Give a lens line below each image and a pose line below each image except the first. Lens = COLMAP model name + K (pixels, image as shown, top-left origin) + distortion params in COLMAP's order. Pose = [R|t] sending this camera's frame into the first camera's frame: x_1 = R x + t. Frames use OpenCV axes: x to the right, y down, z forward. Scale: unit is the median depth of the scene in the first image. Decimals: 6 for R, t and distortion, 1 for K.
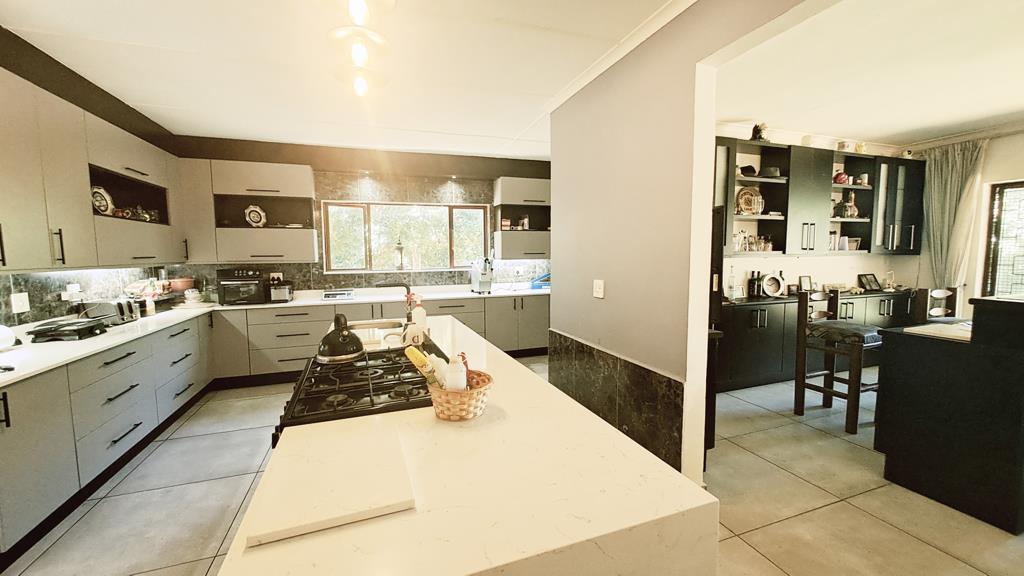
lens RADIAL K [[404.0, 0, 515.7], [0, 404.0, 286.9], [0, 0, 1]] dist [0.000197, -0.000180]
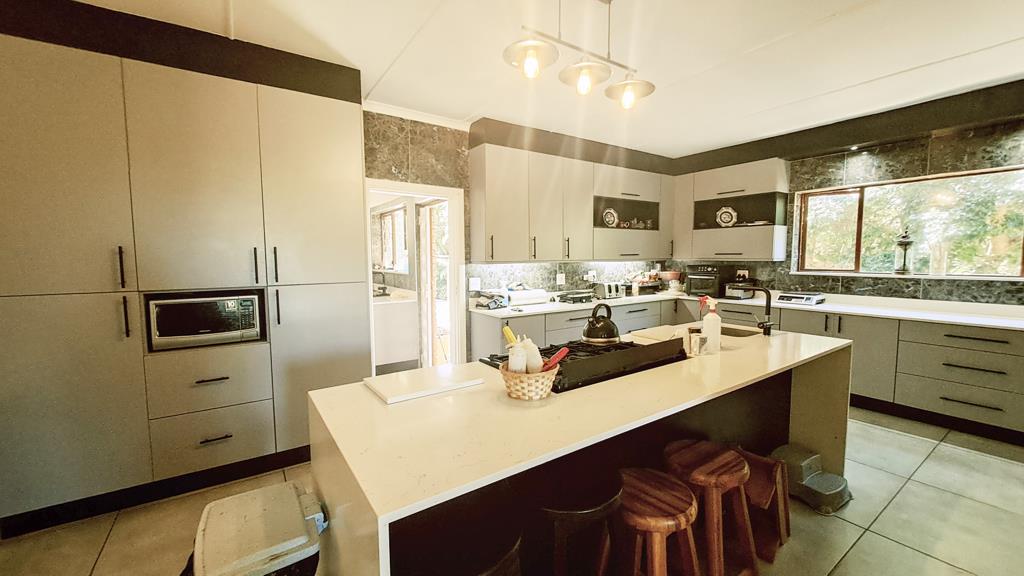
lens RADIAL K [[404.0, 0, 514.1], [0, 404.0, 287.5], [0, 0, 1]] dist [0.000197, -0.000180]
pose [[0.239869, 0.083518, -0.967206, 0.281092], [-0.076398, 0.994827, 0.066956, -0.017199], [0.967794, 0.057832, 0.245009, 0.204265]]
